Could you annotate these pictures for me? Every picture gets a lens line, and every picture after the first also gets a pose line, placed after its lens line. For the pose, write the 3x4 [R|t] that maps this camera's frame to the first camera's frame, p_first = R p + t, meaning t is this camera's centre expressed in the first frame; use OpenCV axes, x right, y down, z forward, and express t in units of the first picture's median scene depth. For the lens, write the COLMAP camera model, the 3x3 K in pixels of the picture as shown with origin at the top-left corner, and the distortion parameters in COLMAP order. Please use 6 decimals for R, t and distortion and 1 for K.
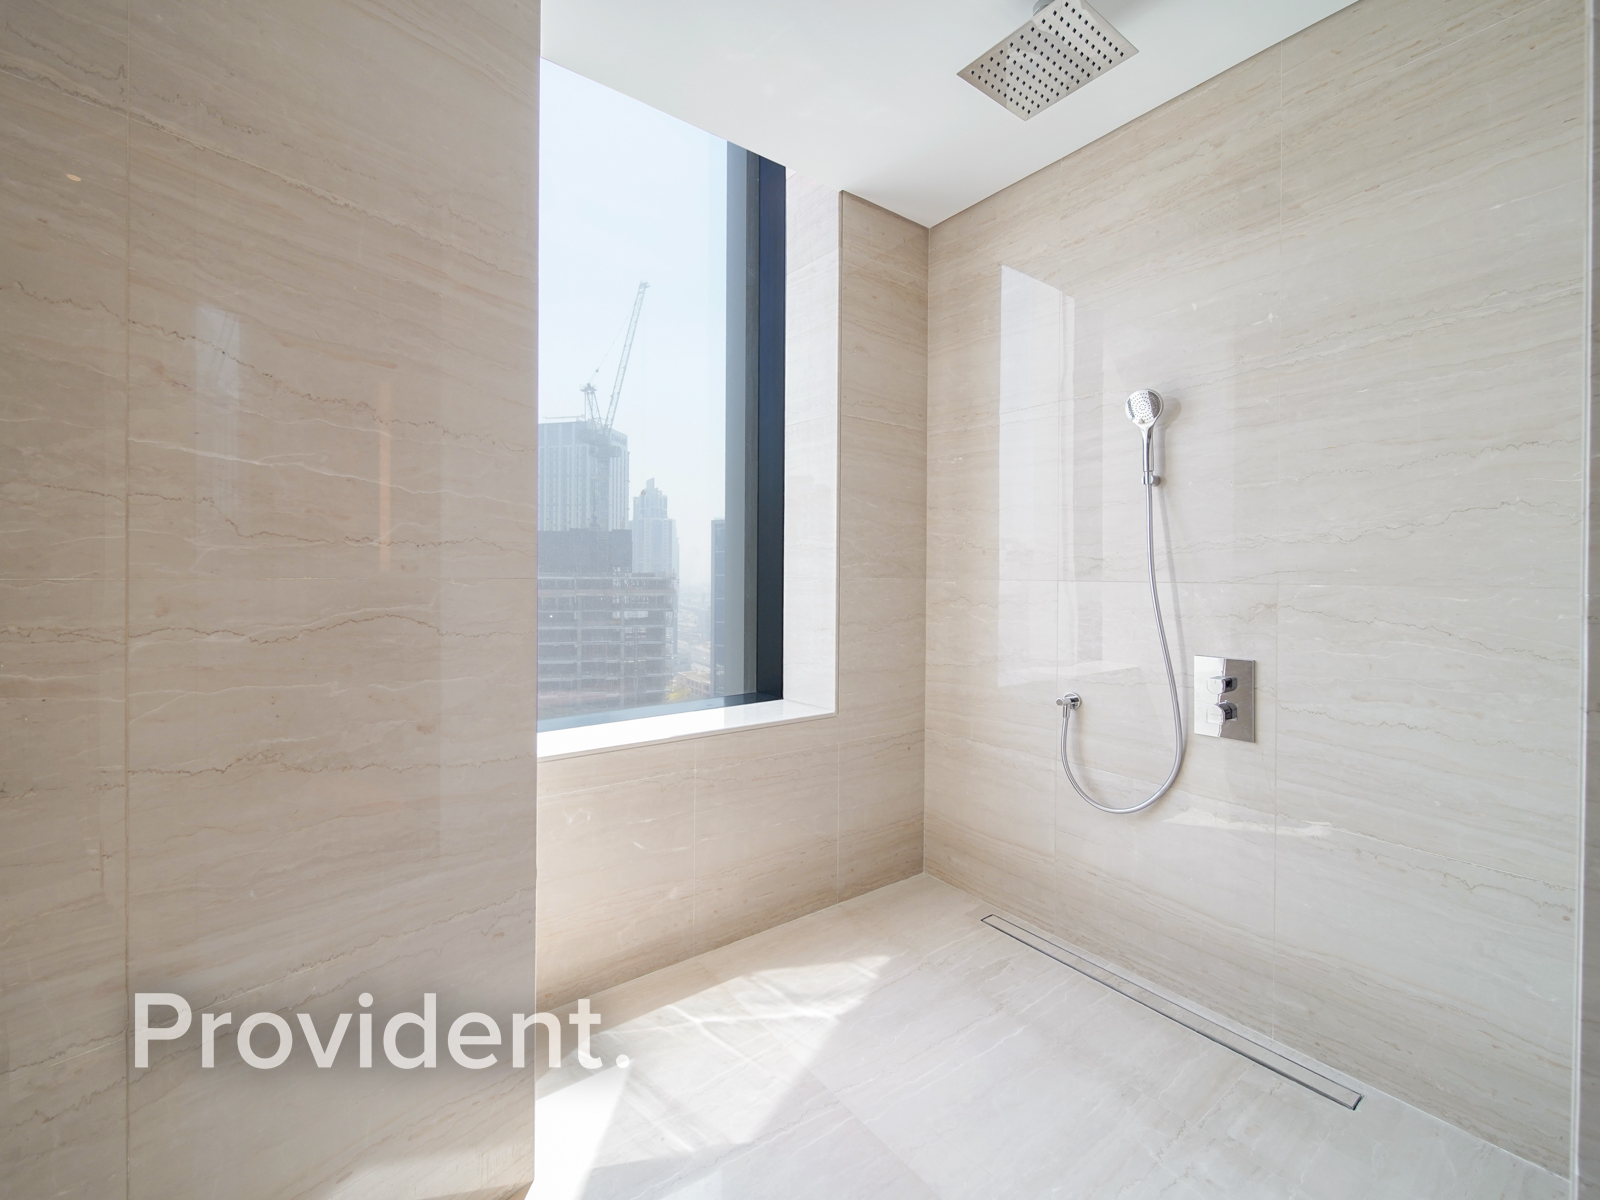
lens RADIAL K [[646.8, 0, 788.1], [0, 646.8, 570.2], [0, 0, 1]] dist [-0.011796, 0.002418]
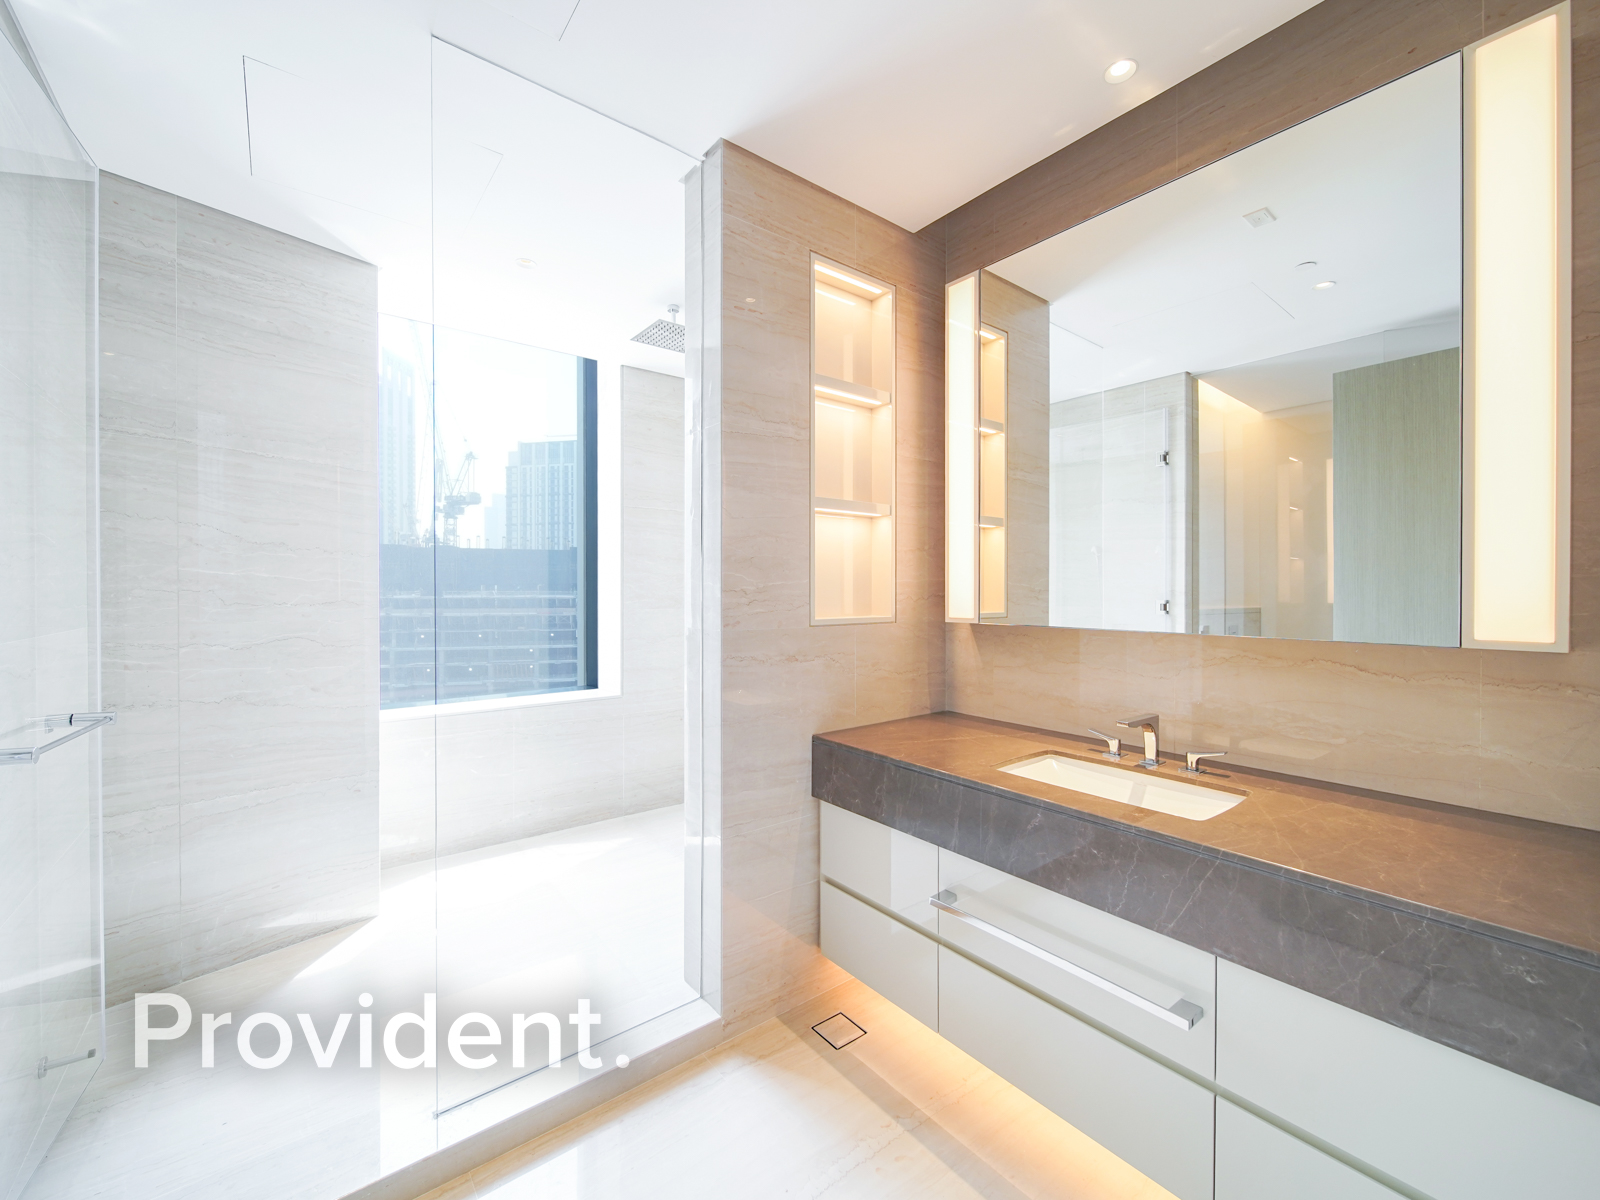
lens RADIAL K [[639.3, 0, 797.7], [0, 639.3, 600.7], [0, 0, 1]] dist [-0.001479, -0.000568]
pose [[0.999894, -0.006088, 0.013199, 0.596918], [0.005815, 0.999771, 0.020574, -0.050381], [-0.013321, -0.020495, 0.999701, -0.673172]]
